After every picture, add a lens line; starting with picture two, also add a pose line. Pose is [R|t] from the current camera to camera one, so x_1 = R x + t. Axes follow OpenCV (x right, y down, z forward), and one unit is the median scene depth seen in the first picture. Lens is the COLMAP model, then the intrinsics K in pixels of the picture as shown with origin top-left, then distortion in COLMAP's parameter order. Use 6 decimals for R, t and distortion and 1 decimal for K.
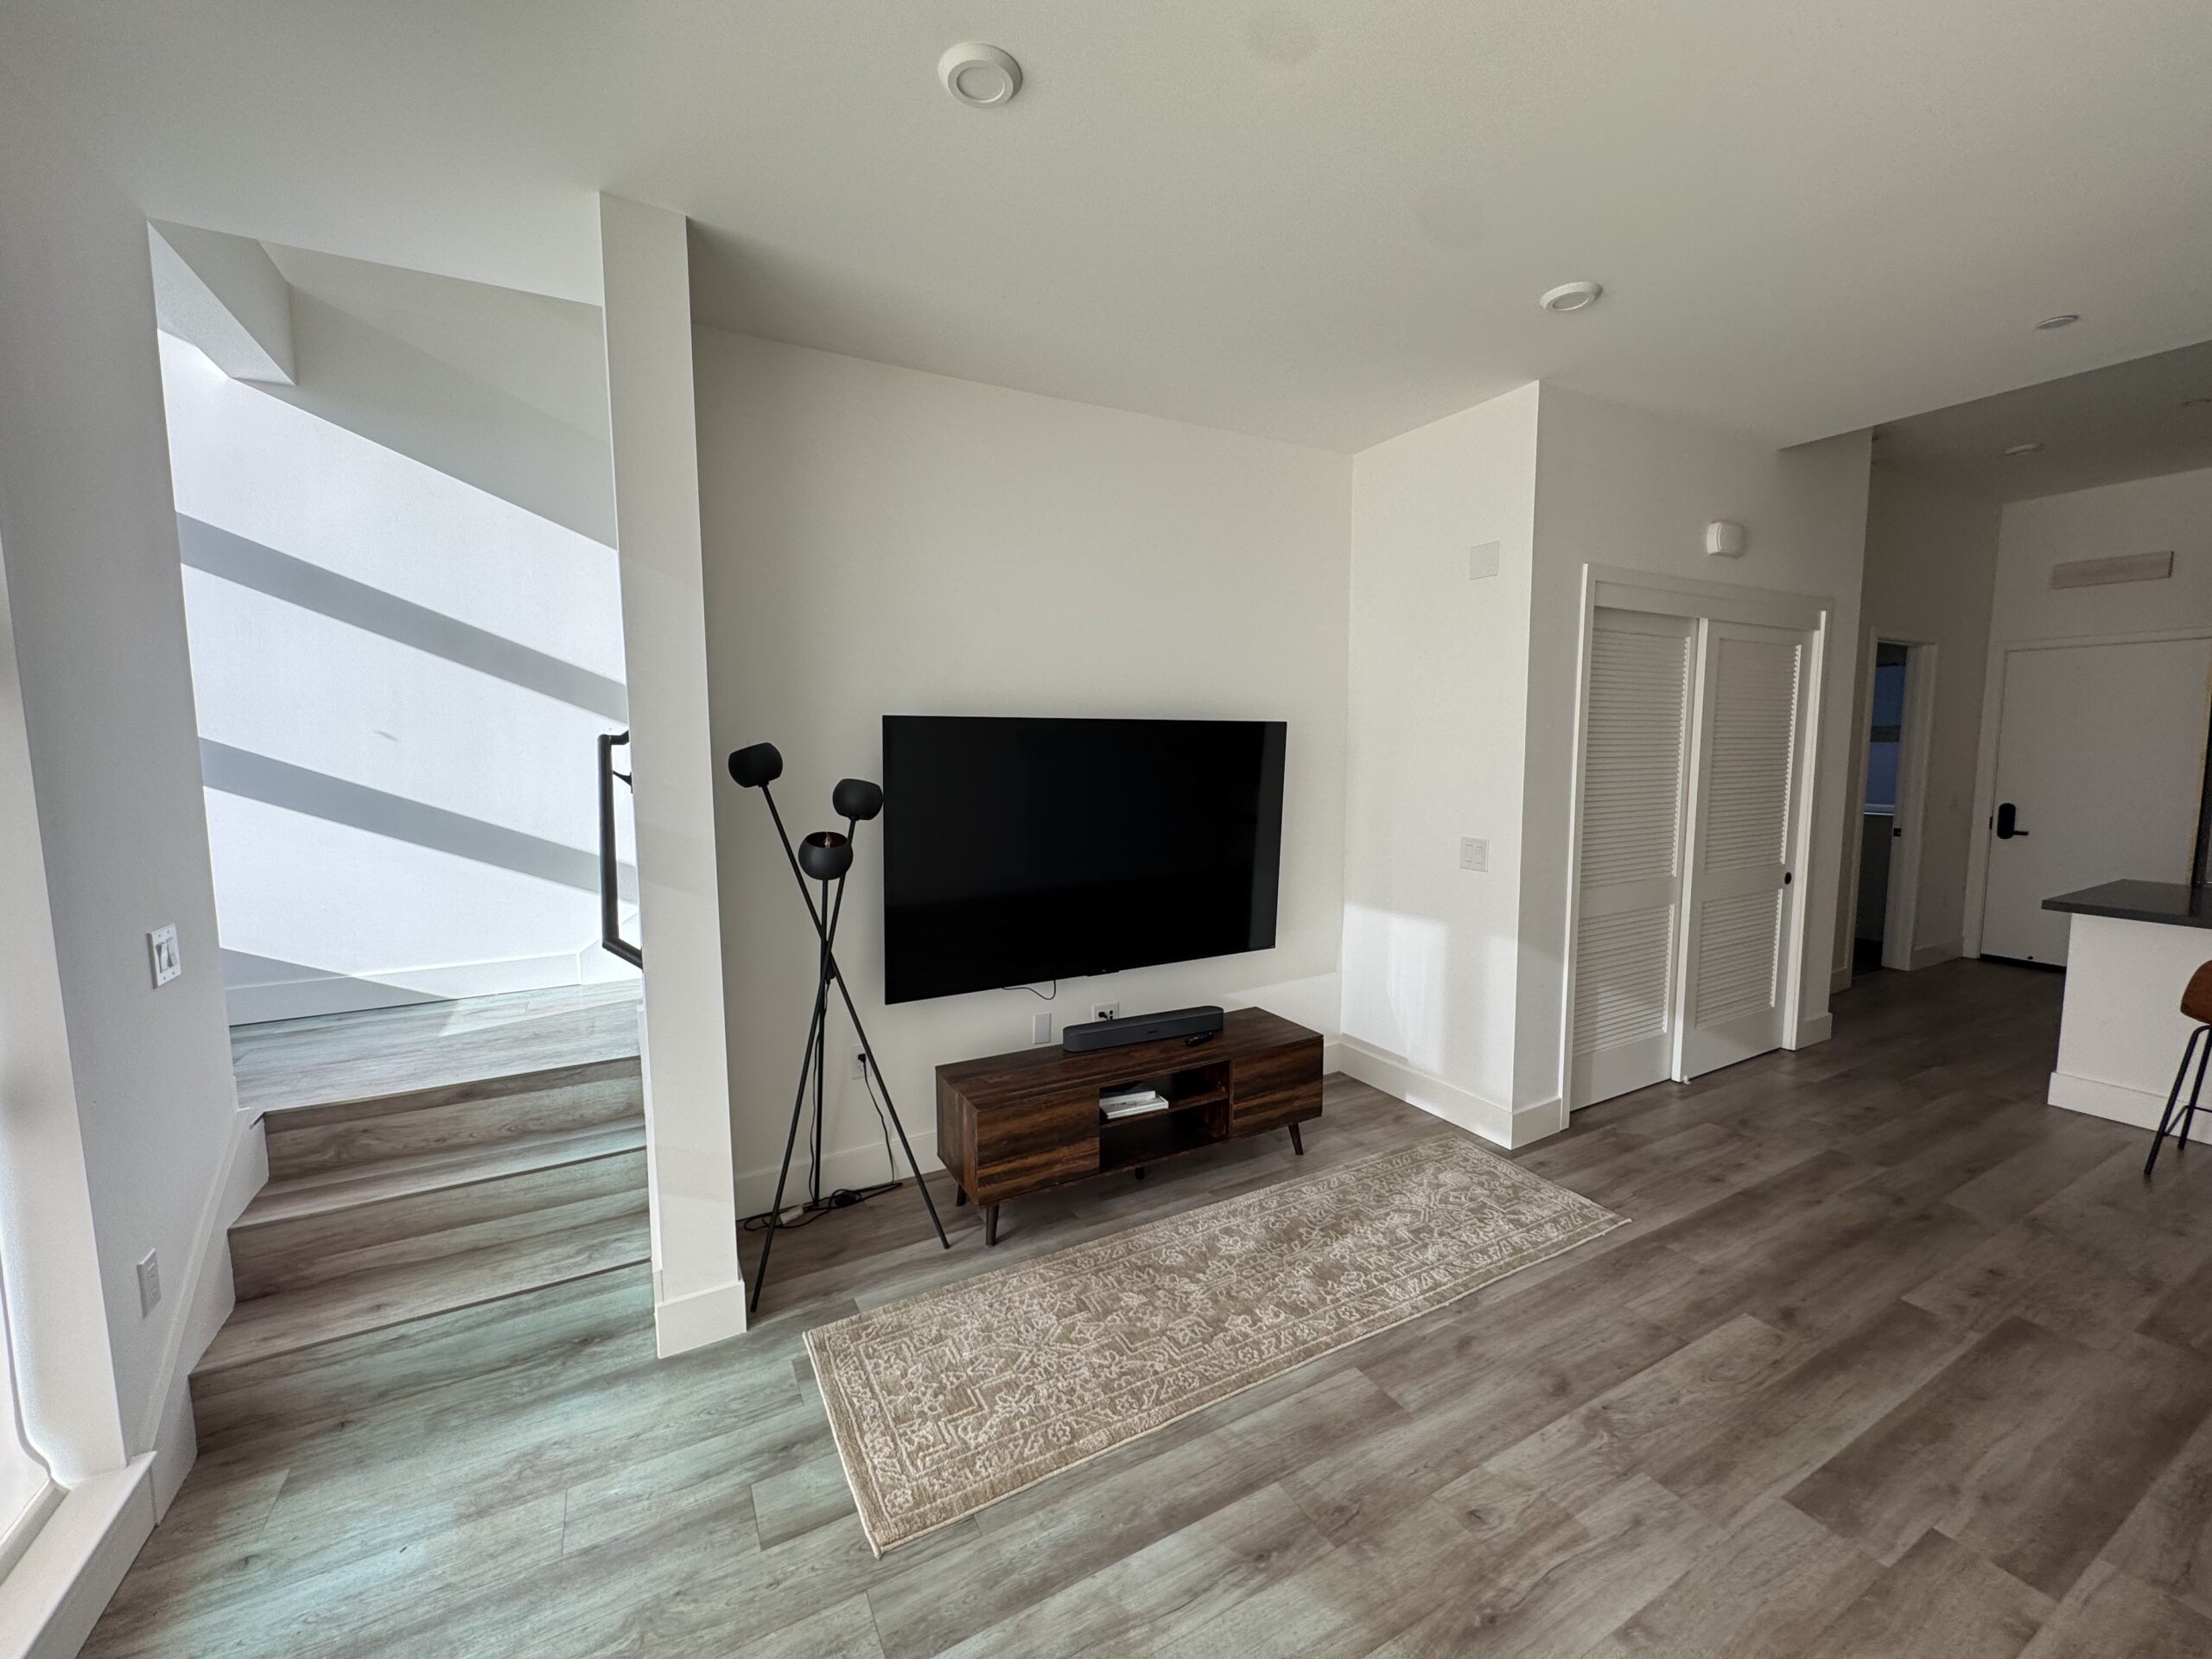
lens RADIAL K [[887.9, 0, 1117.0], [0, 887.9, 824.5], [0, 0, 1]] dist [0.002417, 0.000465]
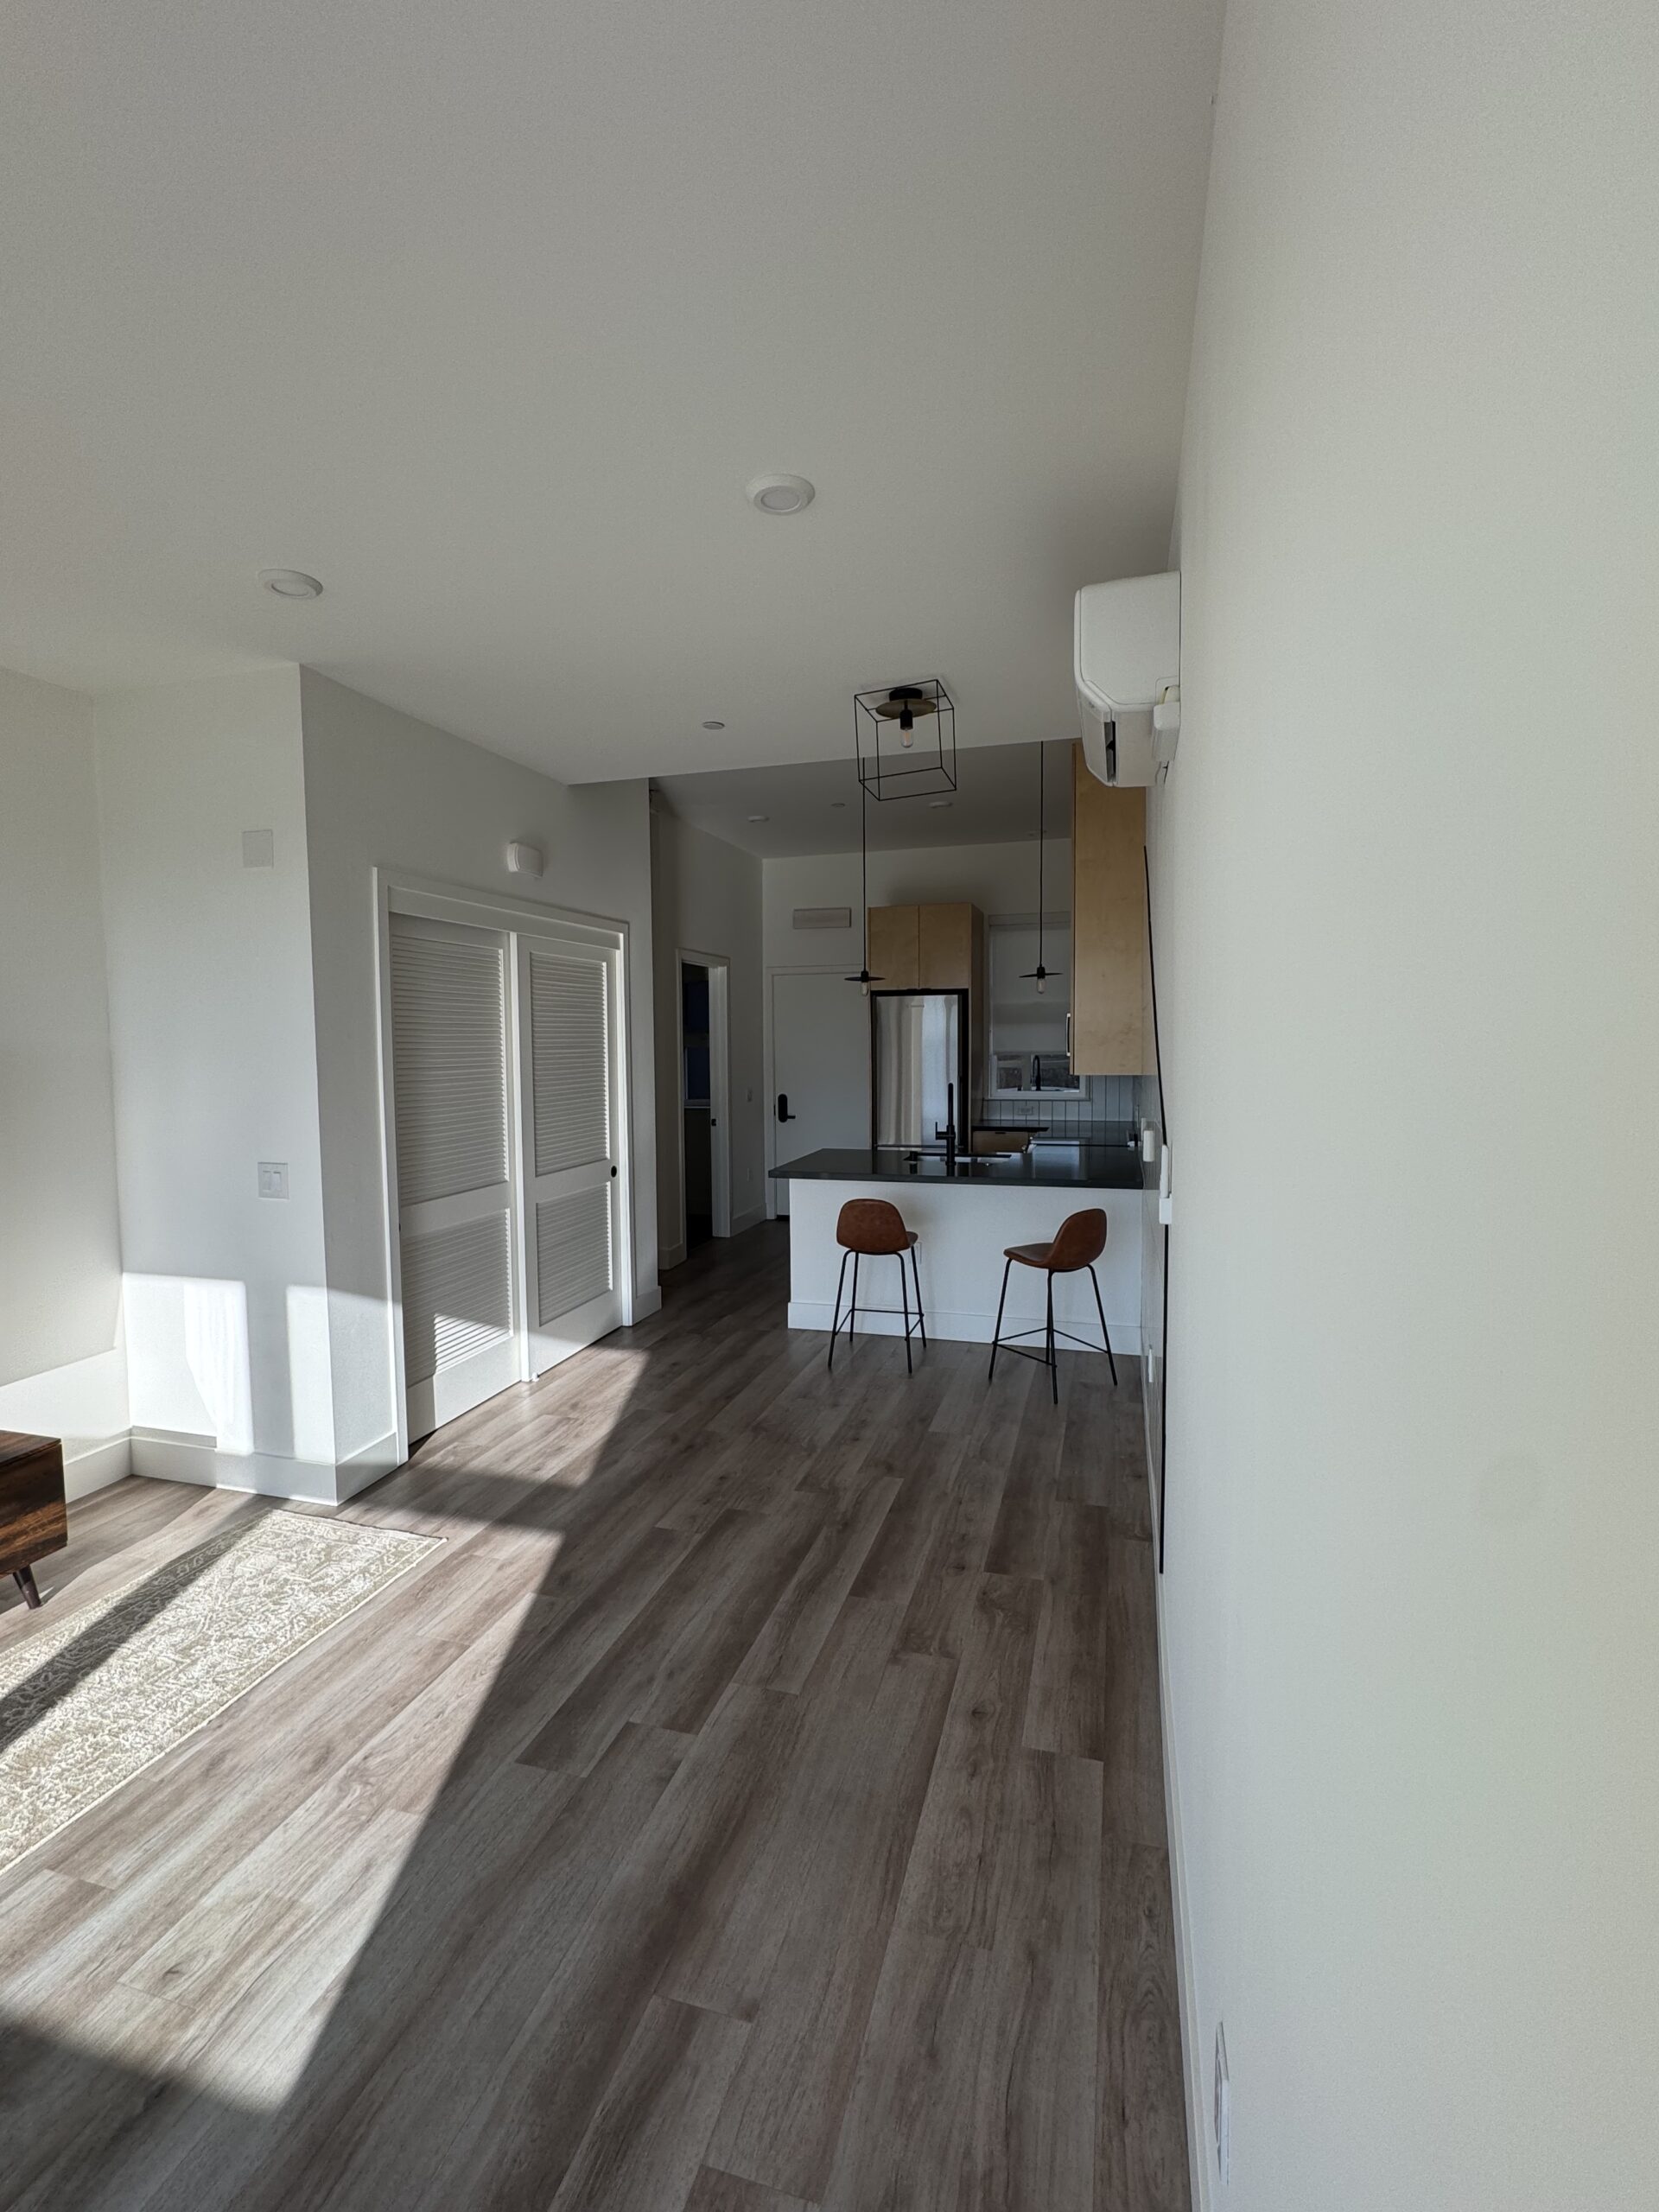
lens RADIAL K [[977.3, 0, 838.0], [0, 977.3, 1108.0], [0, 0, 1]] dist [-0.000484, -0.000570]
pose [[0.706807, -0.051502, 0.705529, 0.158366], [0.070667, 0.997498, 0.002020, -0.002086], [-0.703868, 0.048430, 0.708678, -0.098214]]
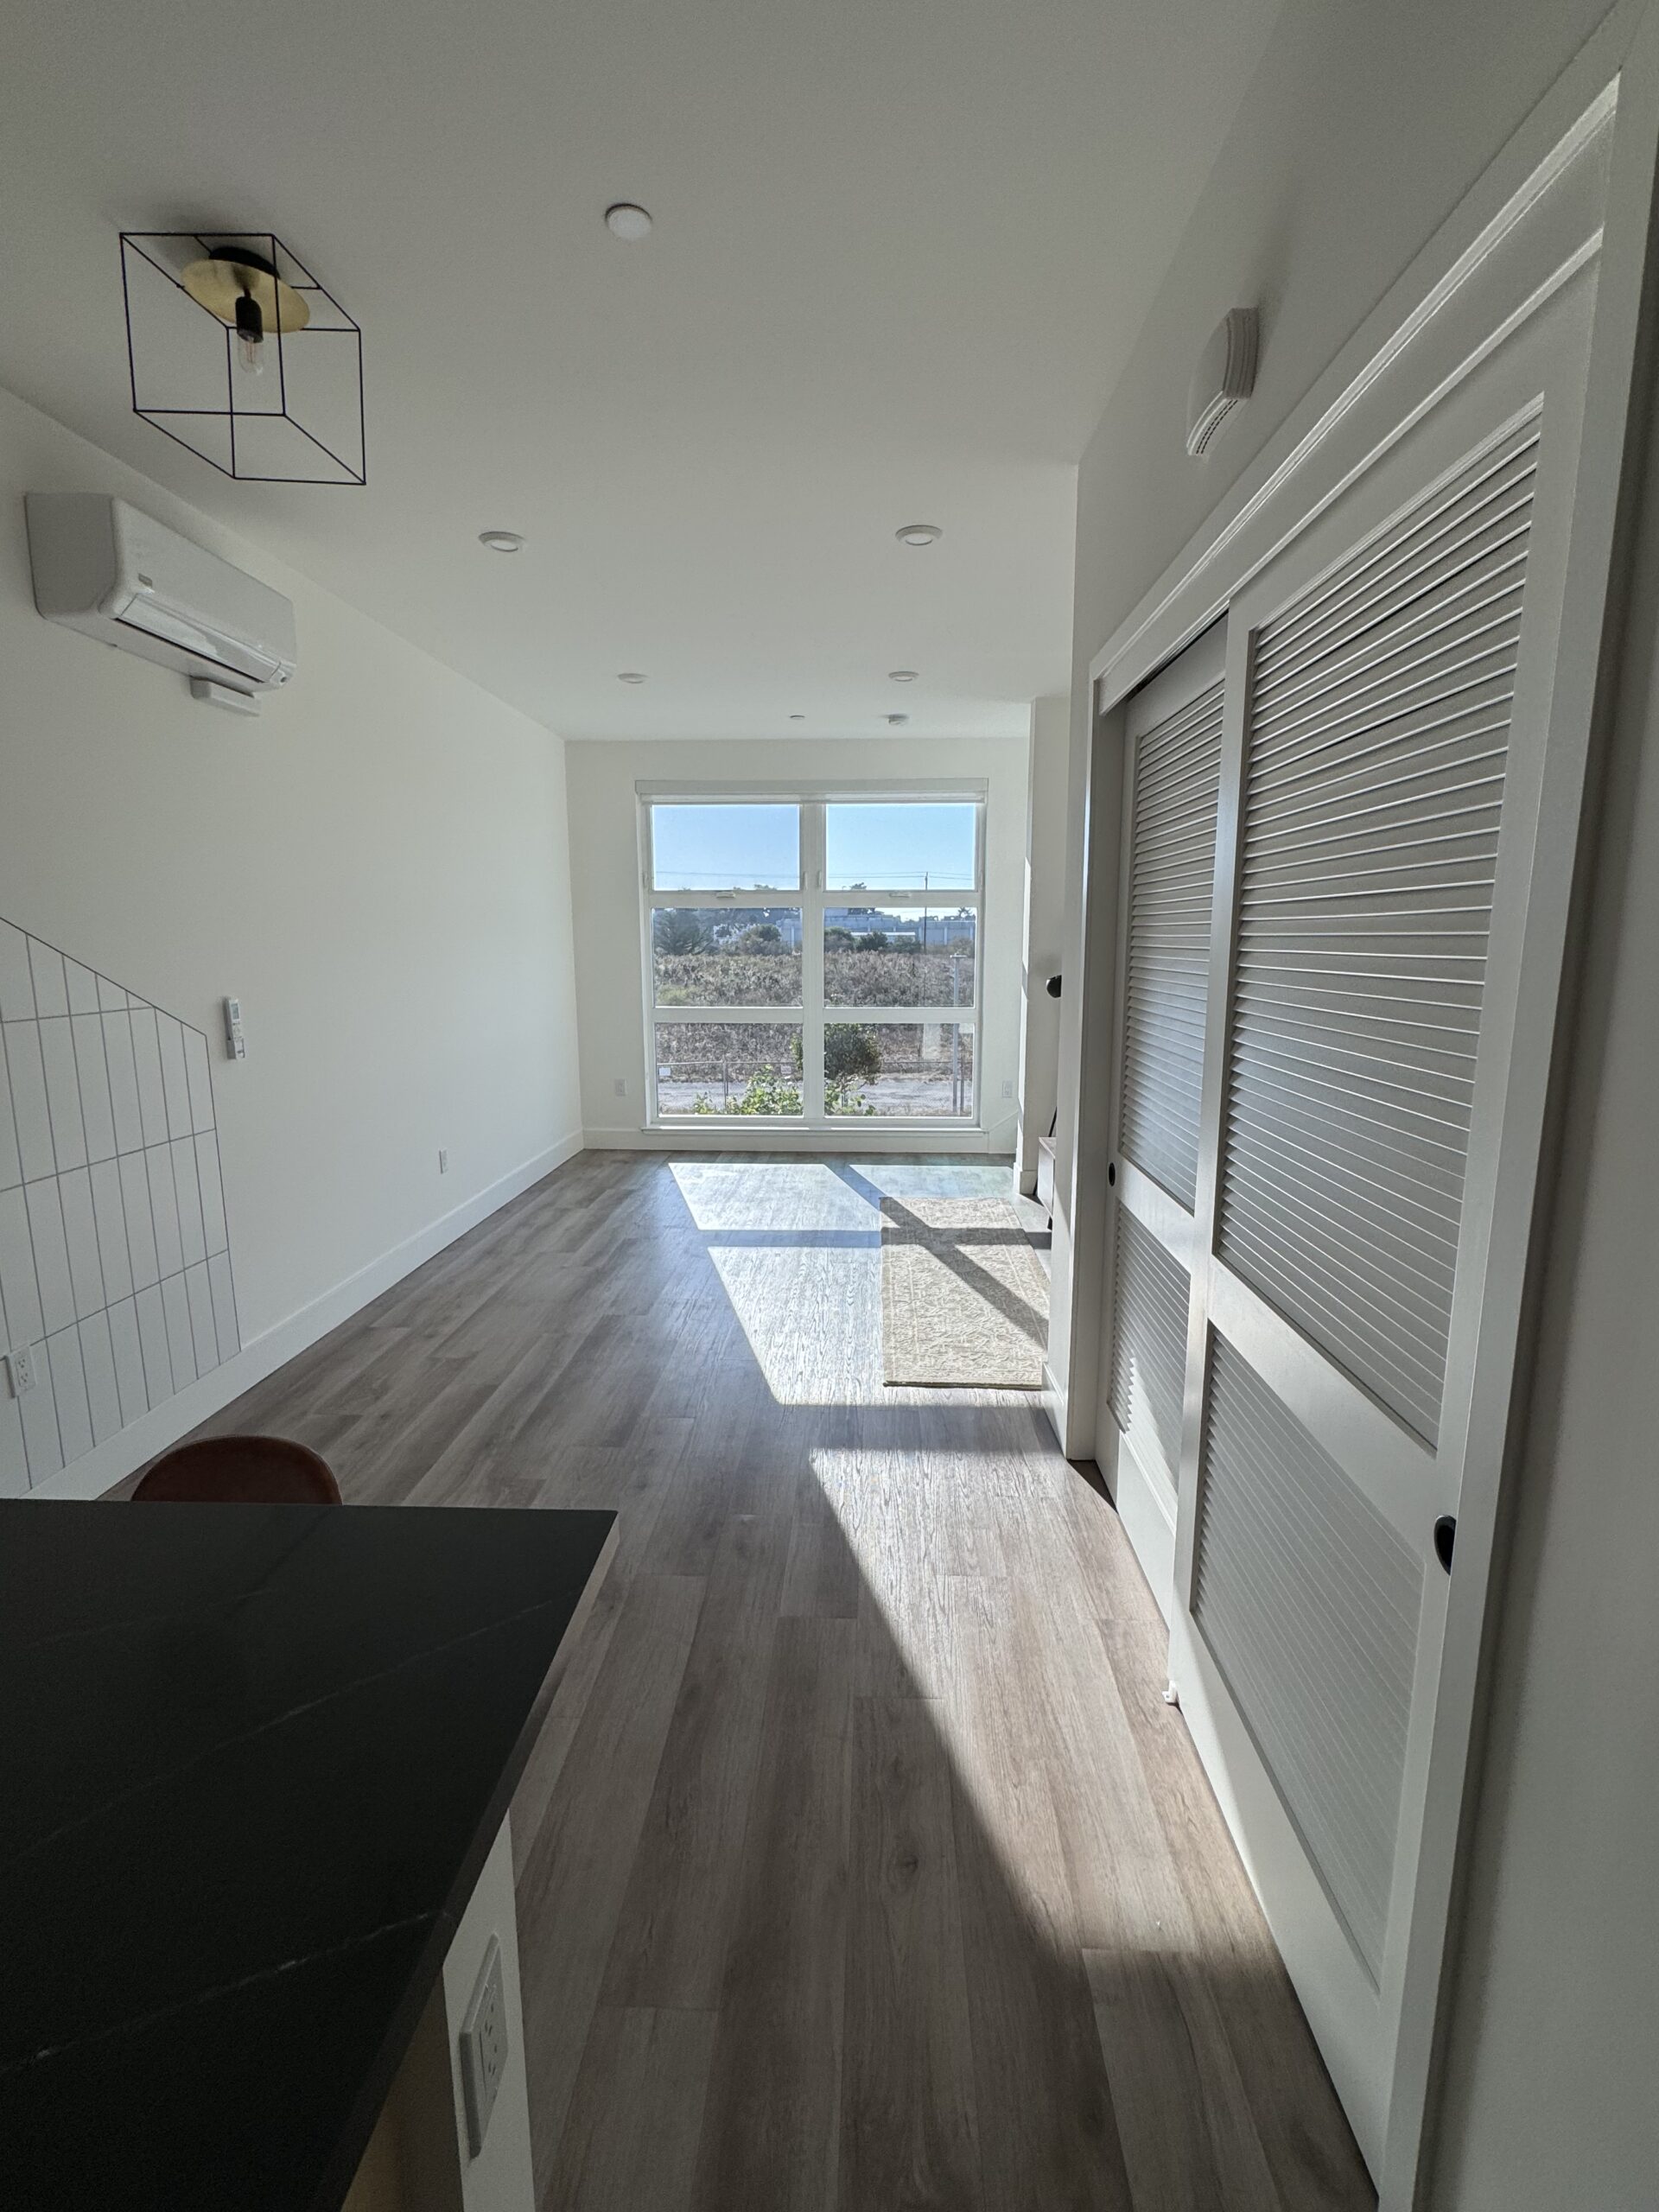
lens RADIAL K [[977.3, 0, 830.6], [0, 977.3, 1097.9], [0, 0, 1]] dist [-0.000484, -0.000570]
pose [[-0.524687, 0.145369, -0.838792, 1.636913], [-0.072717, 0.974058, 0.214298, -0.137412], [0.848184, 0.173434, -0.500505, 1.567105]]
